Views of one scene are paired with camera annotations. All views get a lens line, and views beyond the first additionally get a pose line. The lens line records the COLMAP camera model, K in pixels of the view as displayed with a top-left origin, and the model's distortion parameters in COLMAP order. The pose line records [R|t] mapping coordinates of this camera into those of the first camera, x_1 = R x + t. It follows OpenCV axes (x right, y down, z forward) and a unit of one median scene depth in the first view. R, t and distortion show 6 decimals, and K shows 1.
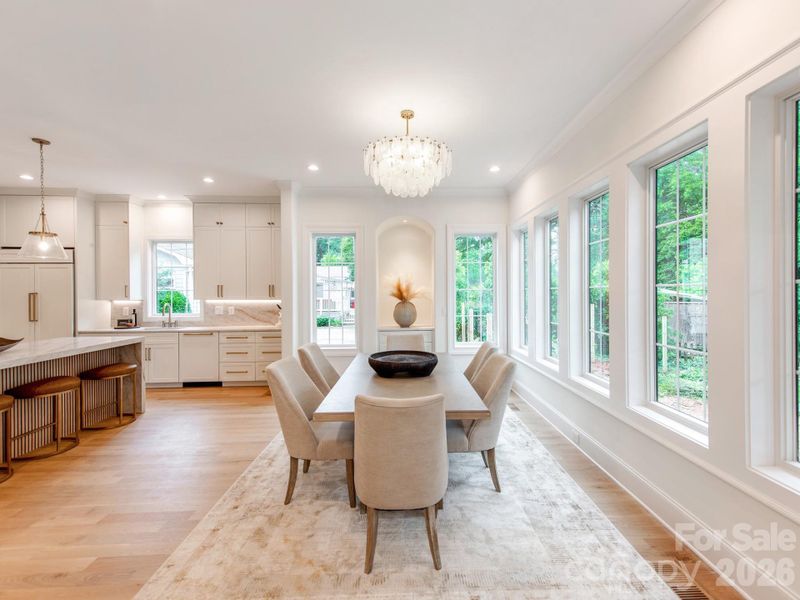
lens RADIAL K [[387.2, 0, 434.7], [0, 387.2, 294.0], [0, 0, 1]] dist [0.018753, -0.001007]
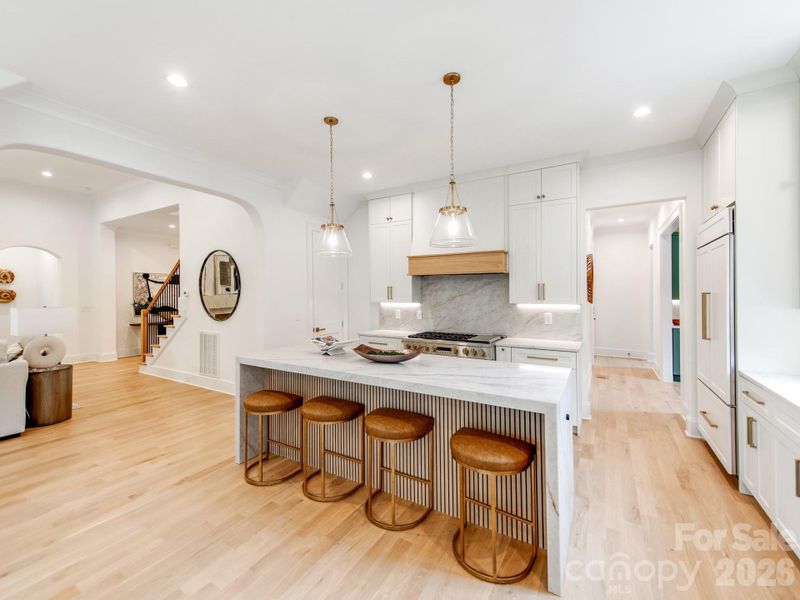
lens RADIAL K [[340.2, 0, 370.1], [0, 340.2, 293.8], [0, 0, 1]] dist [0.016325, -0.000253]
pose [[-0.578641, 0.004277, -0.815571, -0.289603], [0.001823, 0.999991, 0.003951, -0.004276], [0.815580, 0.000800, -0.578644, 0.871877]]
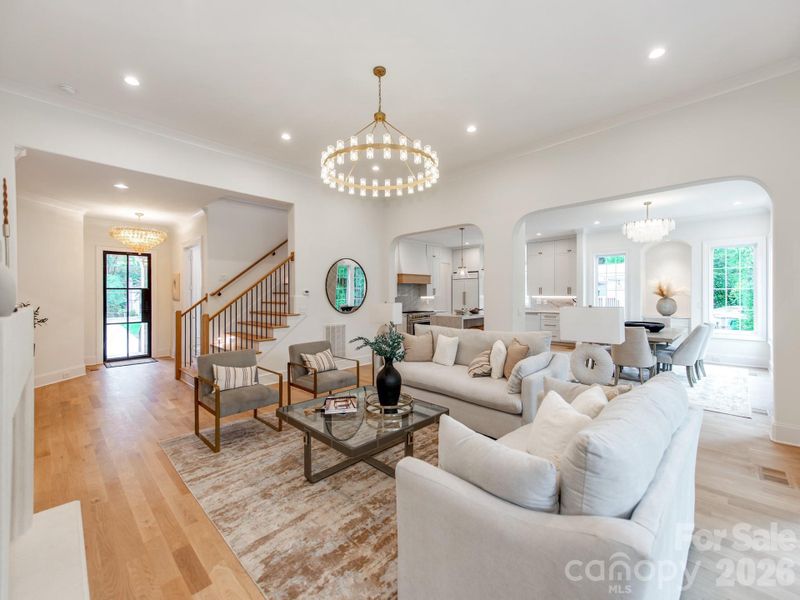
lens RADIAL K [[343.3, 0, 420.7], [0, 343.3, 297.8], [0, 0, 1]] dist [0.018239, -0.000062]
pose [[0.717281, 0.012508, -0.696672, 0.169554], [-0.000112, 0.999841, 0.017835, -0.003962], [0.696784, -0.012715, 0.717168, -0.552296]]
